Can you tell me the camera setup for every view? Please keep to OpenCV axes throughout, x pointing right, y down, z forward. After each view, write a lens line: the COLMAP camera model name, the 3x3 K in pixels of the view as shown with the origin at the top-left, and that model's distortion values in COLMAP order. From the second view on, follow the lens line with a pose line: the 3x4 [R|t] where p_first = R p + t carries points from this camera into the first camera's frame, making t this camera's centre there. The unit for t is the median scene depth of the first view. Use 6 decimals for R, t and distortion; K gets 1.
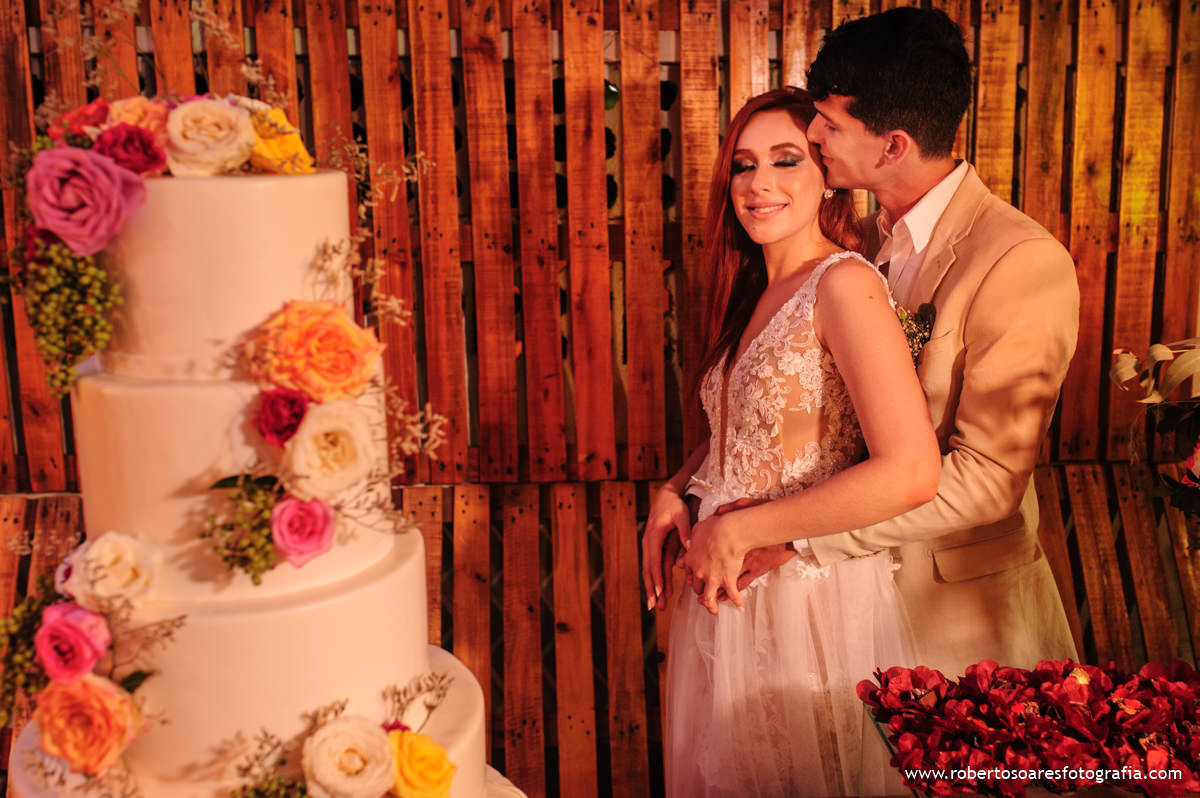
lens RADIAL K [[1163.2, 0, 600.6], [0, 1163.2, 394.8], [0, 0, 1]] dist [-0.000233, 0.000000]
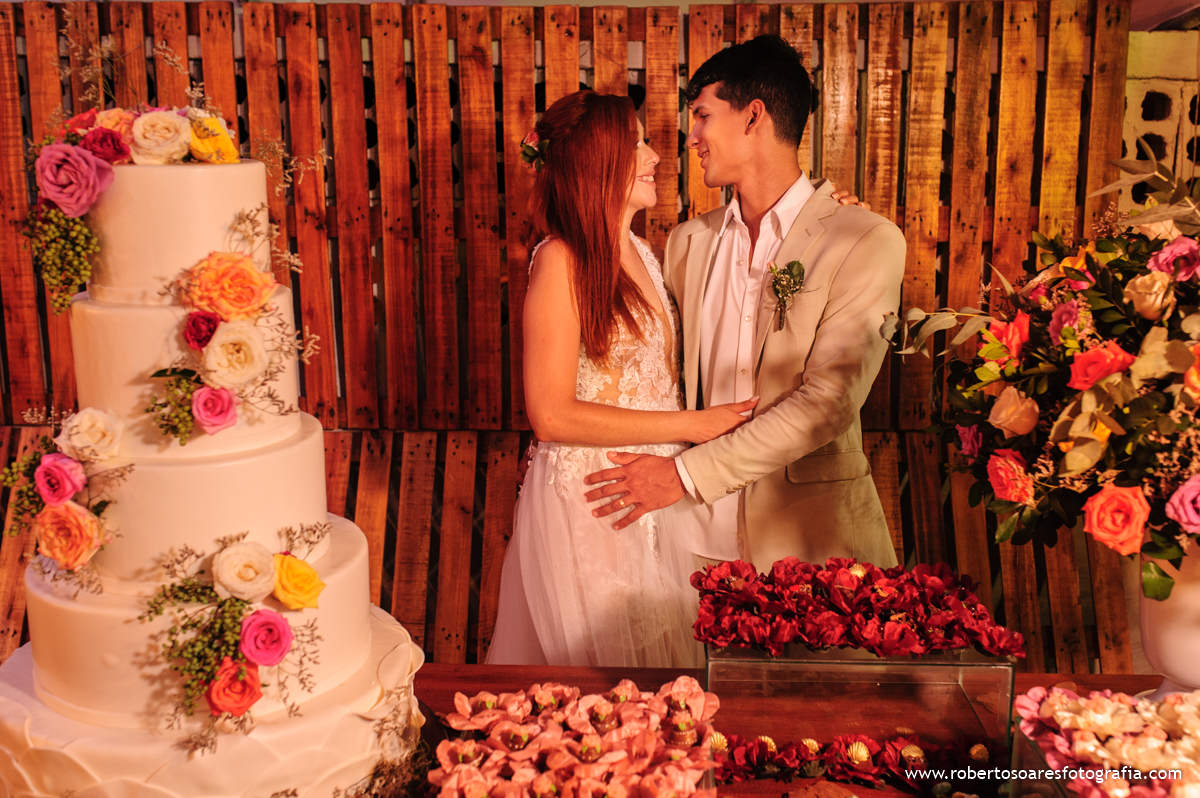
lens RADIAL K [[1163.2, 0, 607.9], [0, 1163.2, 402.5], [0, 0, 1]] dist [-0.000233, 0.000000]
pose [[0.996290, 0.030352, -0.080532, 0.137490], [-0.029122, 0.999441, 0.016408, 0.027328], [0.080985, -0.014002, 0.996617, -0.160439]]
